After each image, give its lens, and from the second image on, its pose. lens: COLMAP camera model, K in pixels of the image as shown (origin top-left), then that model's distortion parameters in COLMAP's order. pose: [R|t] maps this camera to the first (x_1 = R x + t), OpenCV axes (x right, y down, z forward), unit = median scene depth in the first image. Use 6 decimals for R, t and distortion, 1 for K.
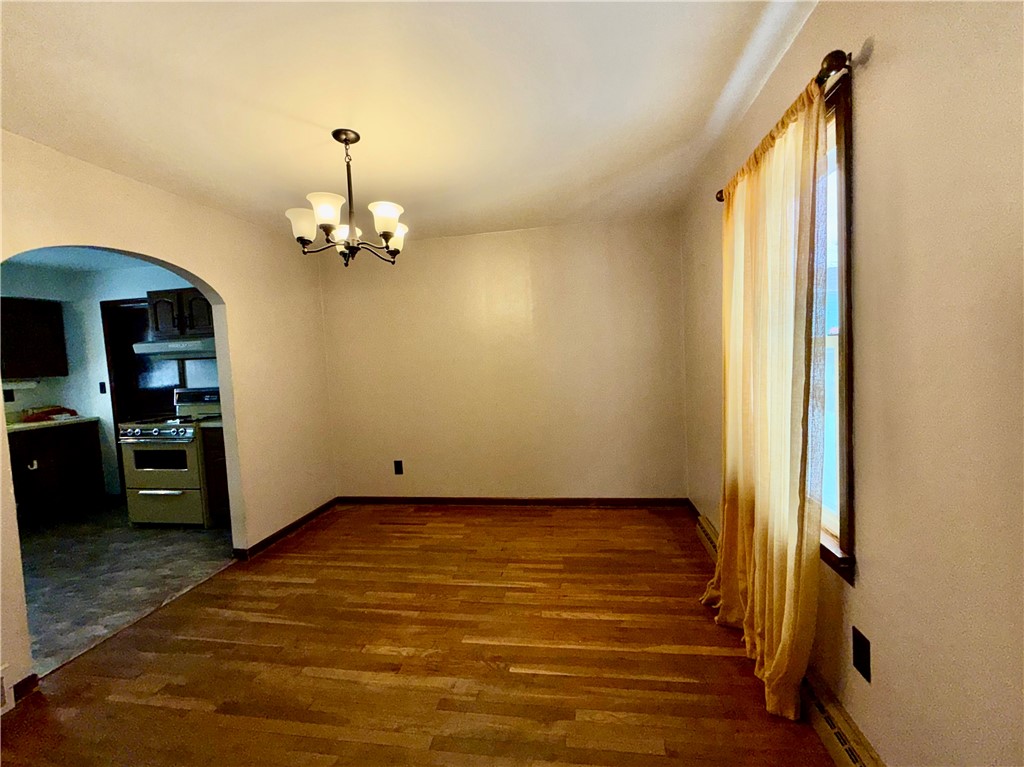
lens RADIAL K [[444.8, 0, 513.7], [0, 444.8, 380.9], [0, 0, 1]] dist [0.001127, 0.000000]
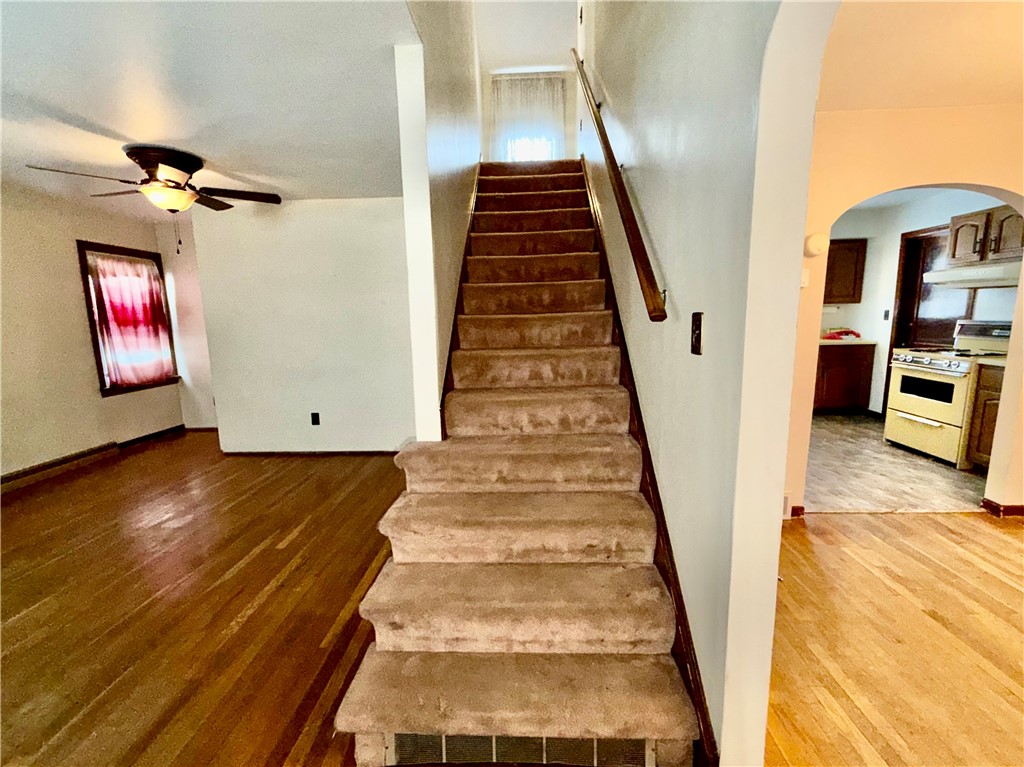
lens RADIAL K [[444.8, 0, 510.3], [0, 444.8, 386.9], [0, 0, 1]] dist [0.001127, 0.000000]
pose [[0.130361, 0.207798, -0.969446, 0.076844], [-0.041173, 0.978081, 0.204112, 0.003532], [0.990611, 0.013307, 0.136059, -0.088057]]
